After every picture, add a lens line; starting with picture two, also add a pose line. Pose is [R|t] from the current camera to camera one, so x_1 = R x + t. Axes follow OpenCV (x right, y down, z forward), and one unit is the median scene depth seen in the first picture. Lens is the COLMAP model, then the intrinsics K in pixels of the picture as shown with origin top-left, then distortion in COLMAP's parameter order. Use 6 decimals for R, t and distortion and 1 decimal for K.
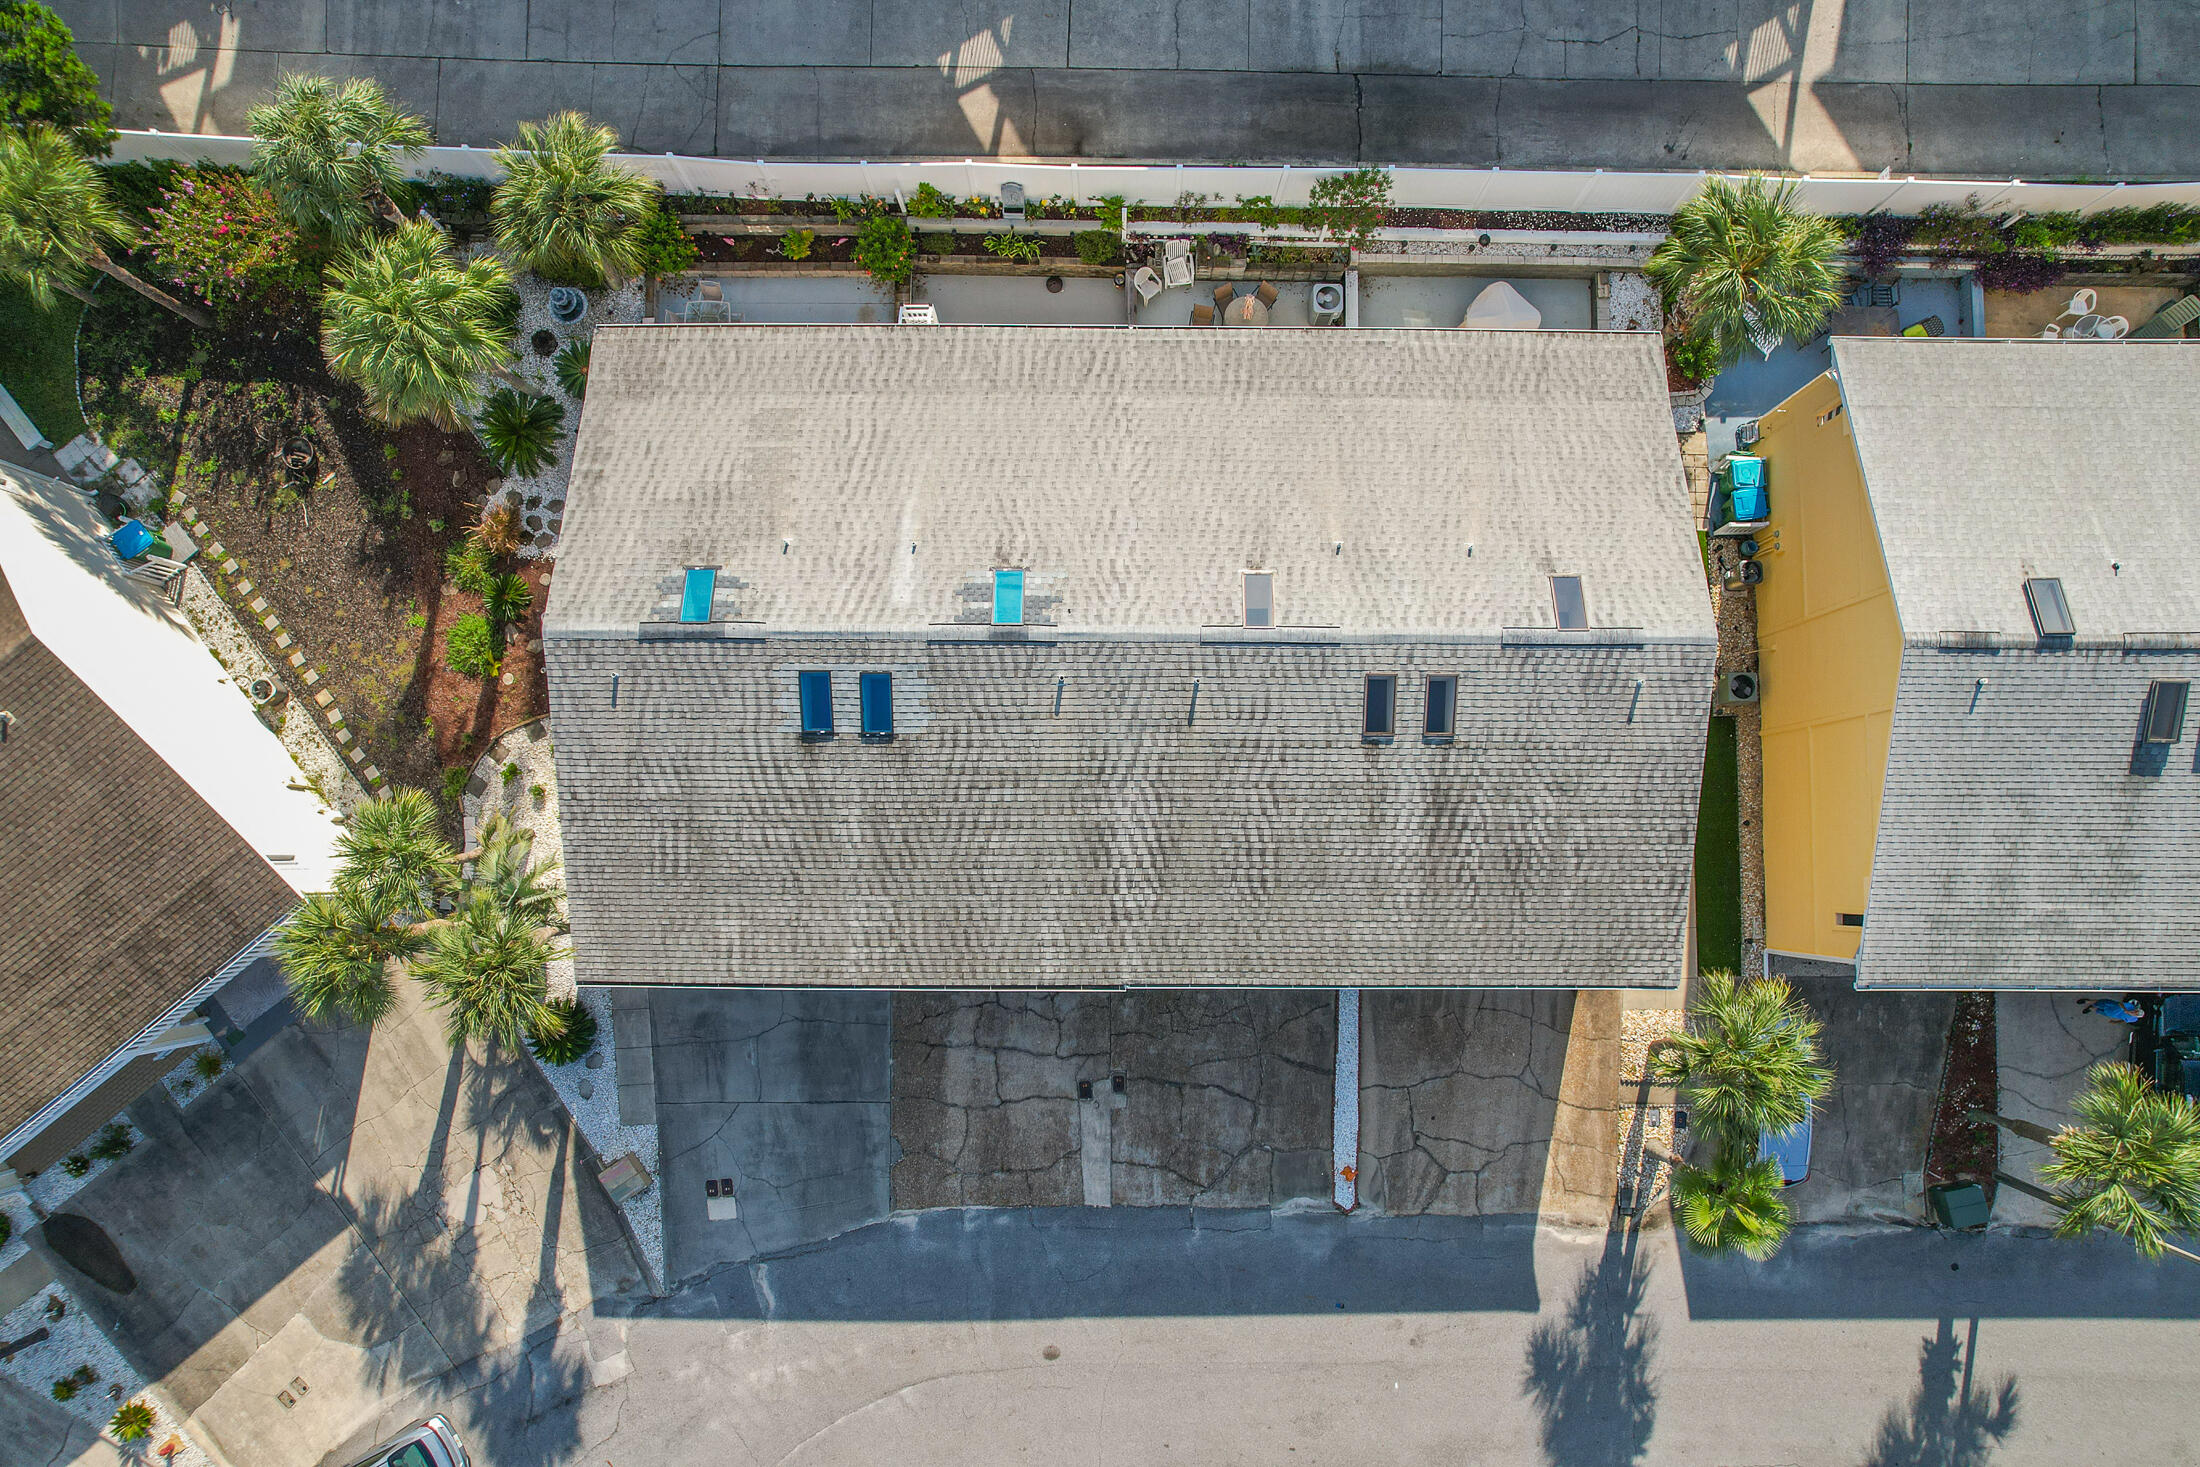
lens RADIAL K [[1409.6, 0, 1053.7], [0, 1409.6, 680.3], [0, 0, 1]] dist [-0.080638, 0.073289]
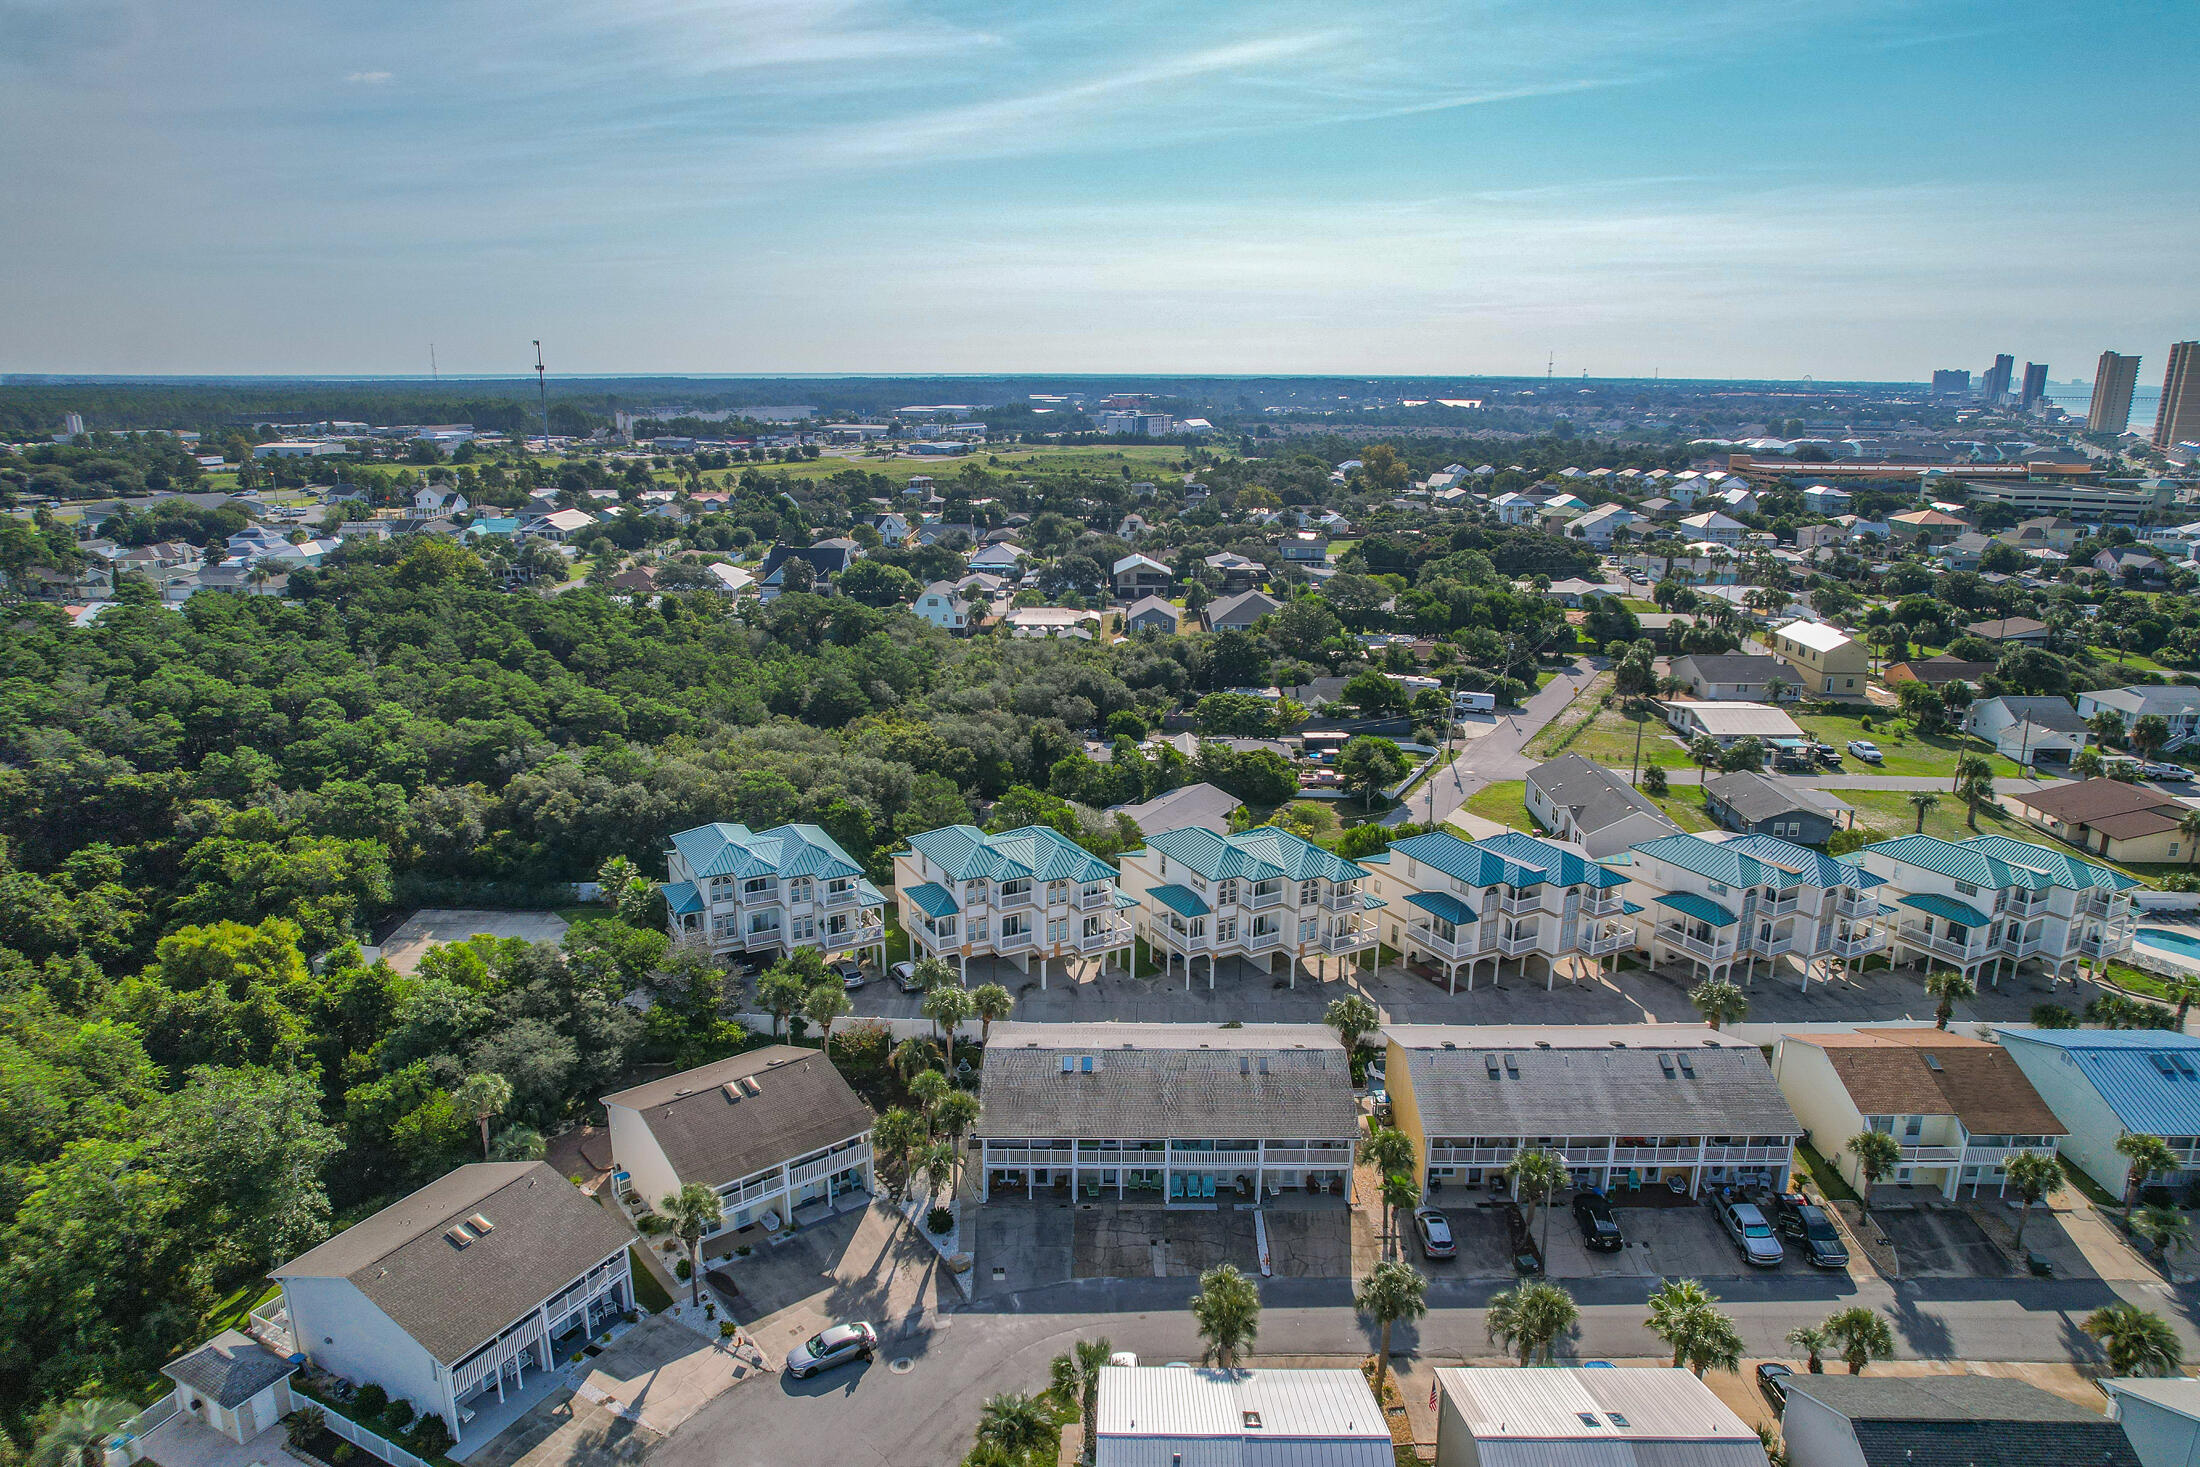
lens RADIAL K [[1409.6, 0, 1120.3], [0, 1409.6, 755.8], [0, 0, 1]] dist [-0.080638, 0.073289]
pose [[0.999862, 0.003913, 0.016167, -0.077727], [0.013751, 0.352434, -0.935736, 2.254777], [-0.009360, 0.935828, 0.352332, -0.636162]]
